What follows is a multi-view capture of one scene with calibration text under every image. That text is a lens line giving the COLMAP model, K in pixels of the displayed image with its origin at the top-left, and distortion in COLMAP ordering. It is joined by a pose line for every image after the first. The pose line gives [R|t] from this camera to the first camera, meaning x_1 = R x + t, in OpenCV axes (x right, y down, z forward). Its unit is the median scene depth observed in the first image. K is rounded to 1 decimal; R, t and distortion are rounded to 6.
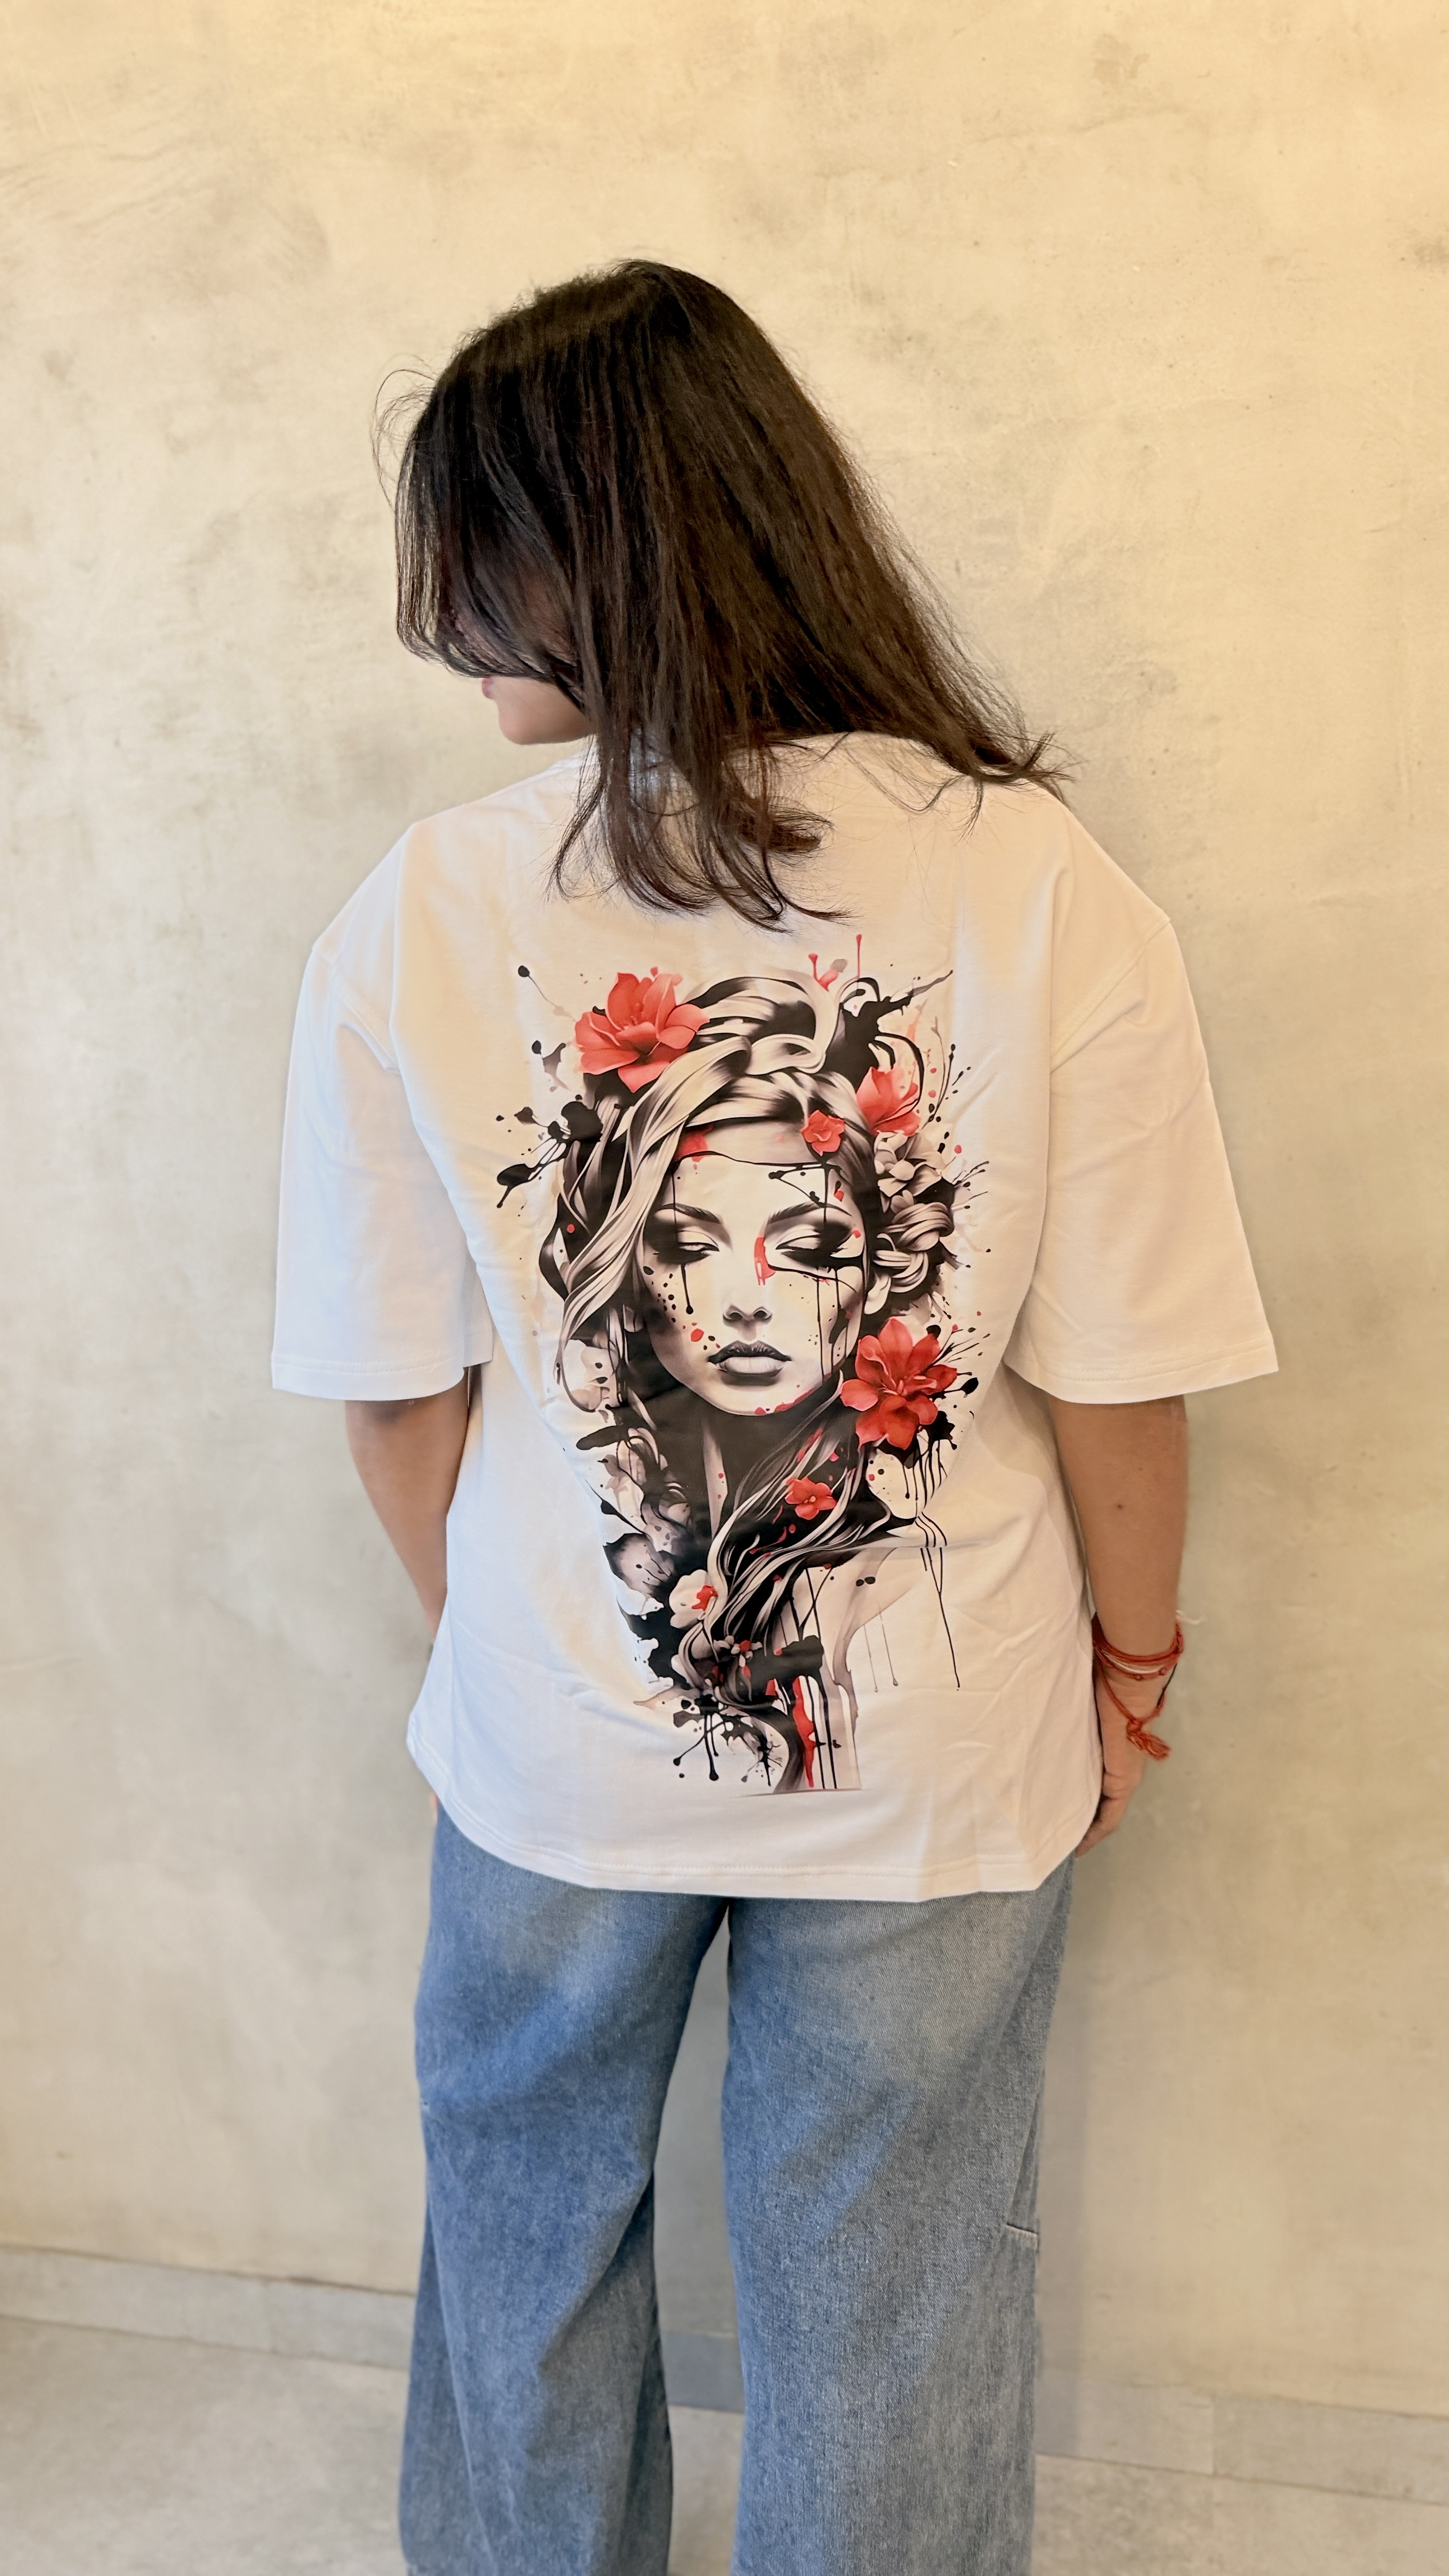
lens RADIAL K [[1809.6, 0, 750.1], [0, 1809.6, 1286.2], [0, 0, 1]] dist [-0.011499, -0.008999]
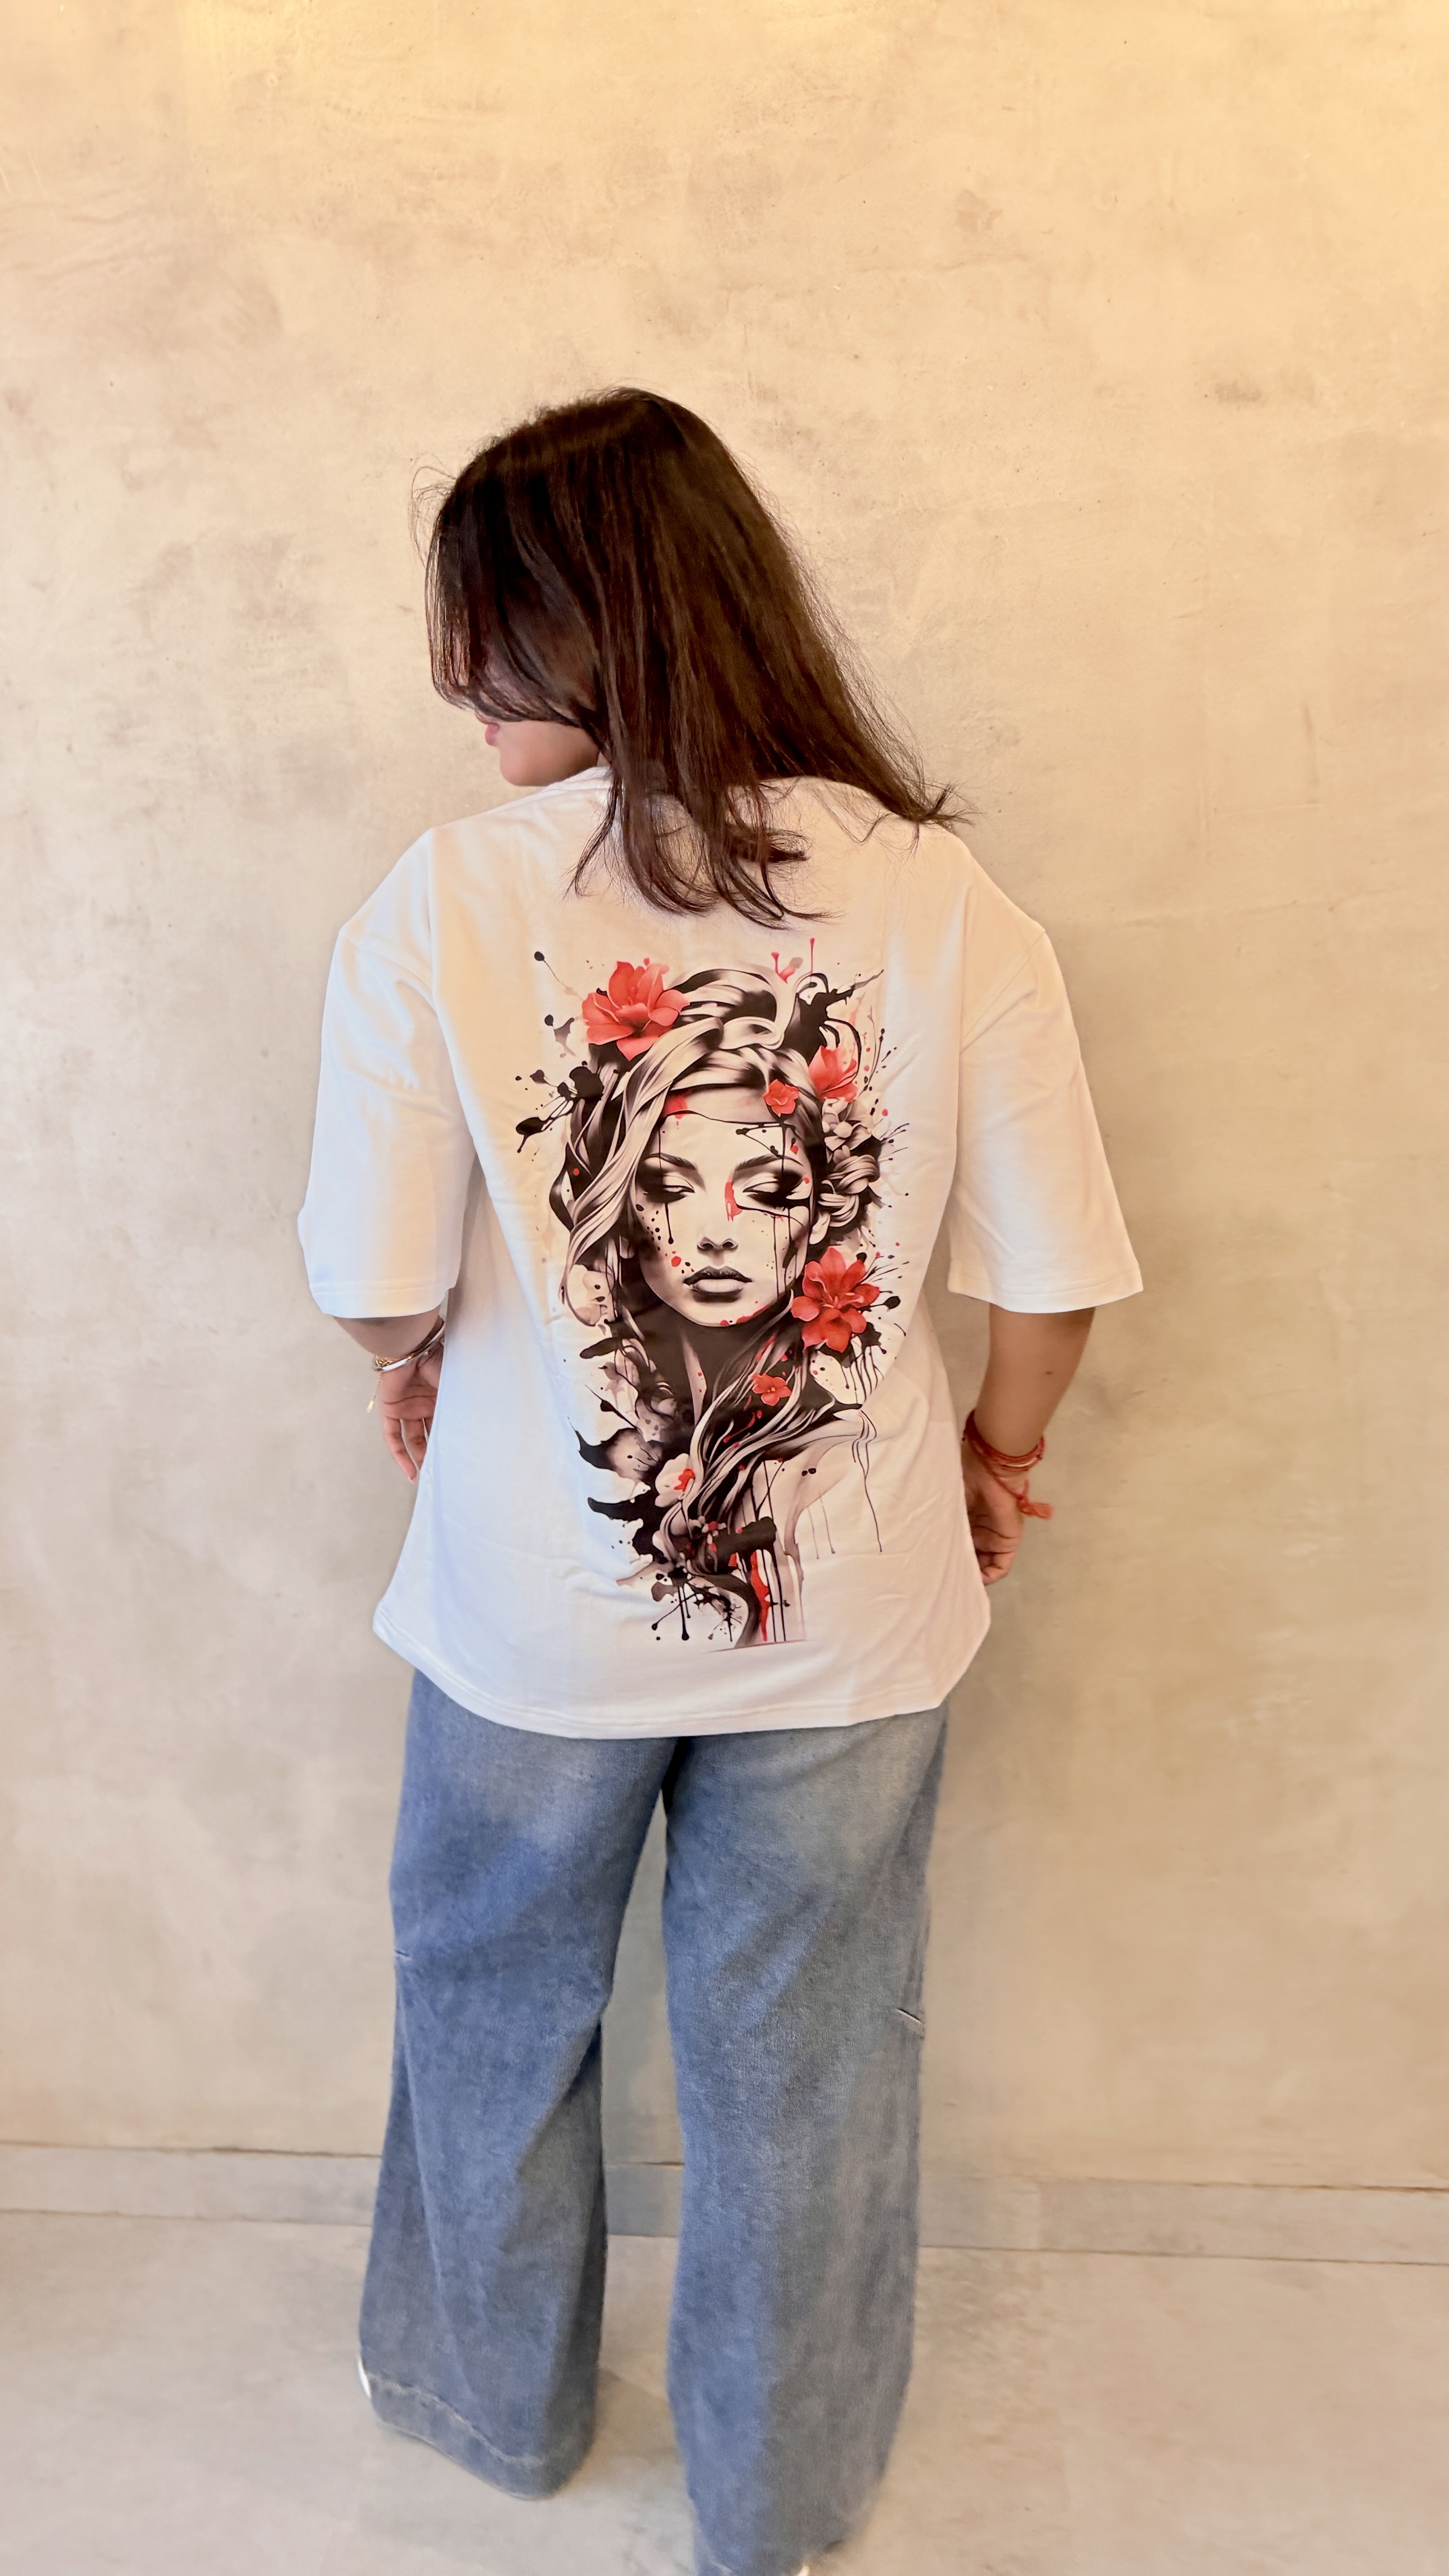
lens RADIAL K [[1771.4, 0, 720.3], [0, 1771.4, 1289.7], [0, 0, 1]] dist [-0.010283, -0.007867]
pose [[0.990987, -0.003574, 0.133909, -0.109115], [0.003011, 0.999986, 0.004405, 0.026301], [-0.133923, -0.003962, 0.990984, -0.127422]]
